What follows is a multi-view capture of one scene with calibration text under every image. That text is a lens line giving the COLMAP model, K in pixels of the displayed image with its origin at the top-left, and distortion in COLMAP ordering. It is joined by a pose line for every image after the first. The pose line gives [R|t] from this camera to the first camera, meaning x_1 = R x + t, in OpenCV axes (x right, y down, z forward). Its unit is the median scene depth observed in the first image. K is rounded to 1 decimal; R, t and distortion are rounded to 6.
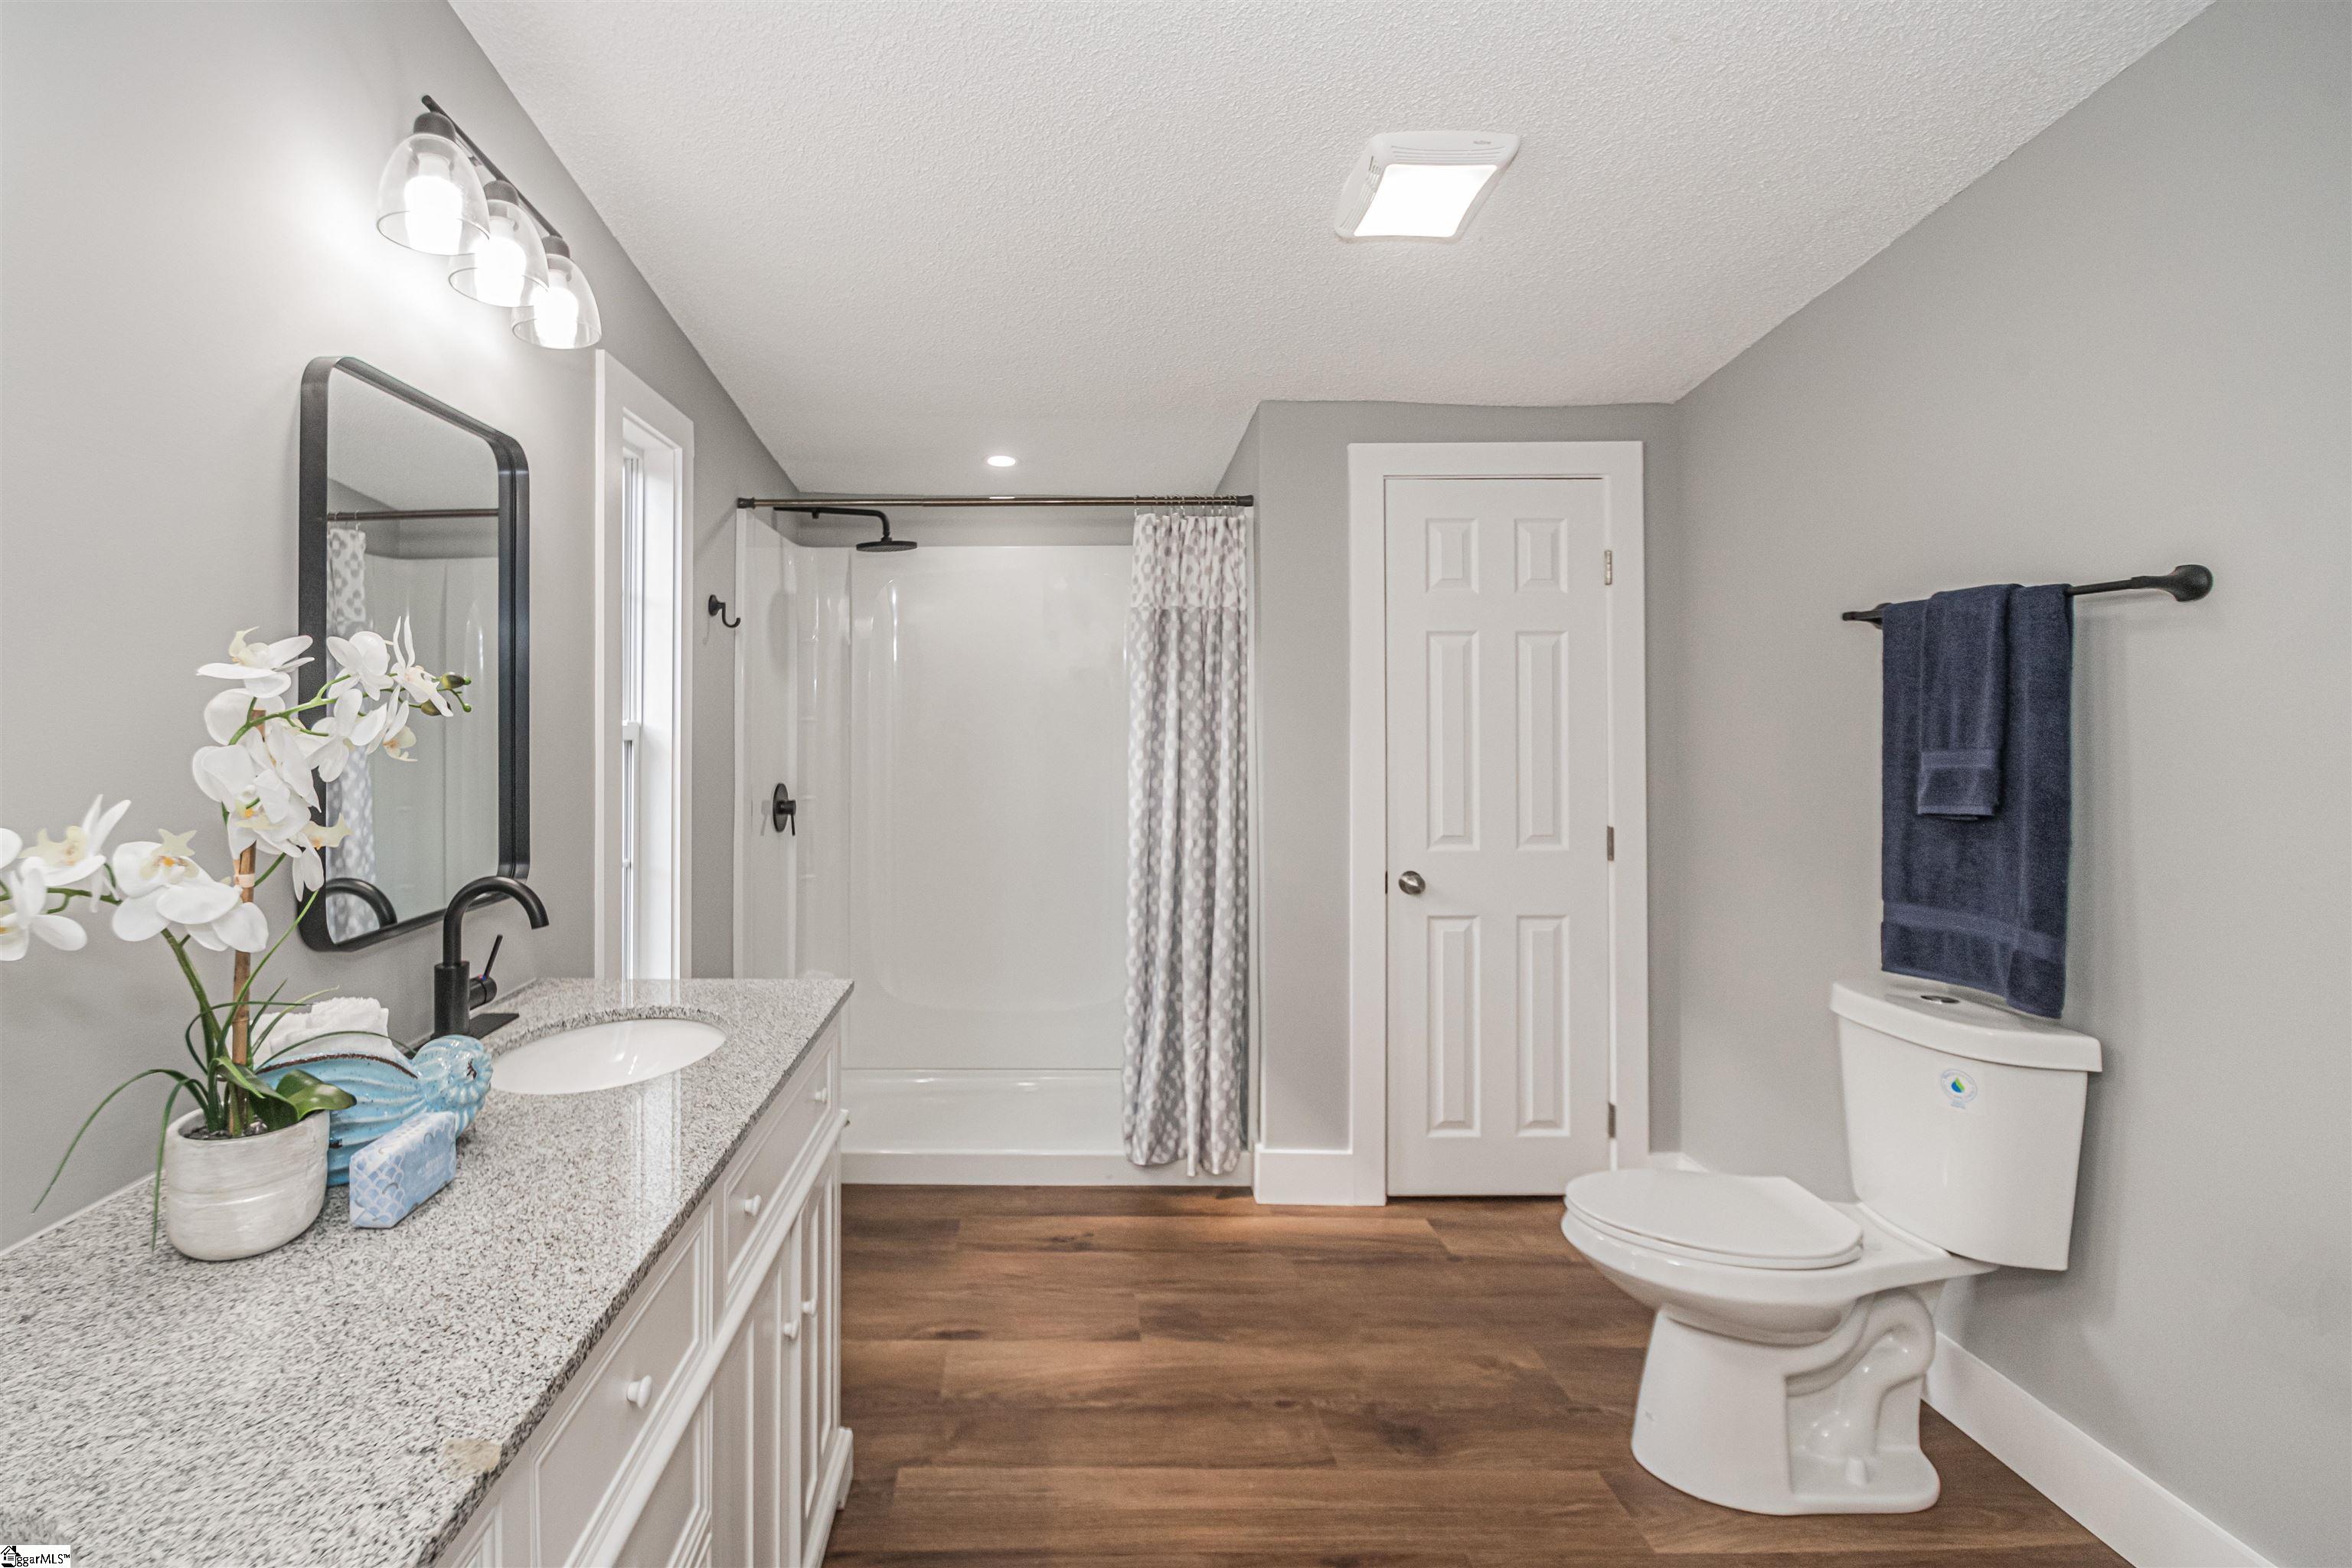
lens RADIAL K [[1066.4, 0, 1048.1], [0, 1066.4, 685.8], [0, 0, 1]] dist [-0.005790, -0.005299]
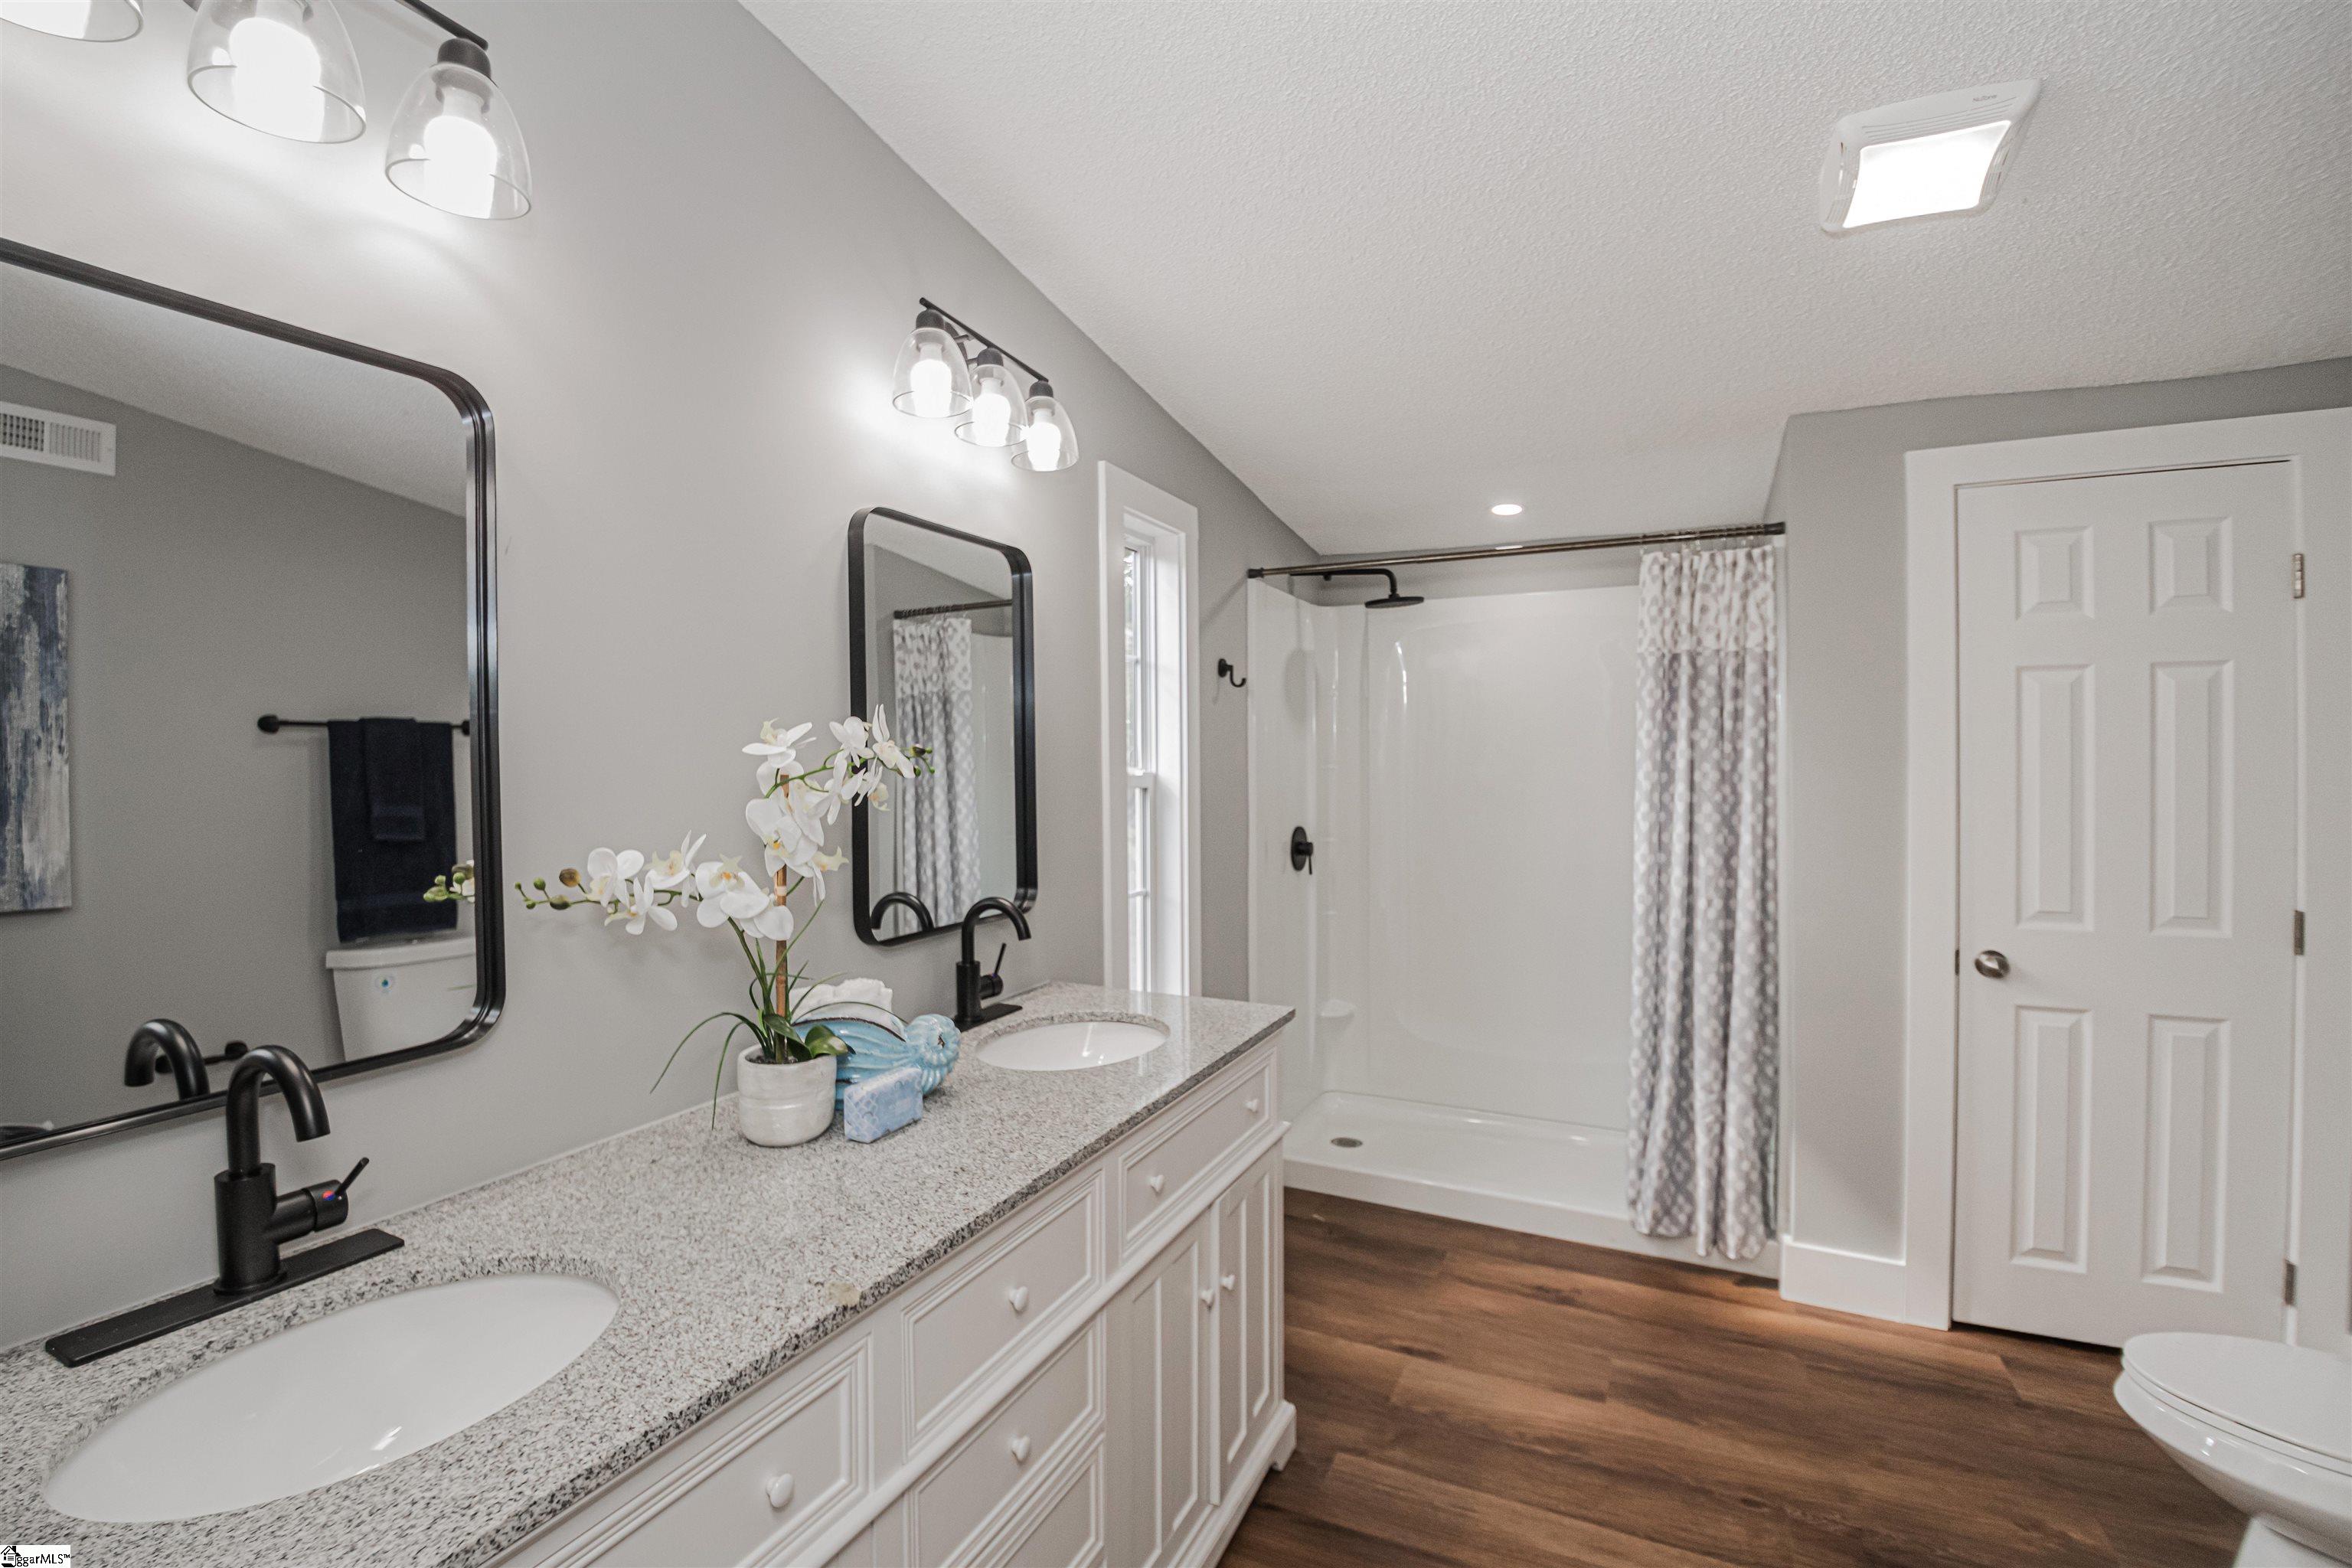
lens RADIAL K [[1039.9, 0, 1177.3], [0, 1039.9, 755.9], [0, 0, 1]] dist [-0.000268, -0.010261]
pose [[0.905649, -0.001489, -0.424026, 0.102490], [0.012678, 0.999642, 0.023568, -0.008629], [0.423839, -0.026721, 0.905343, -0.017095]]
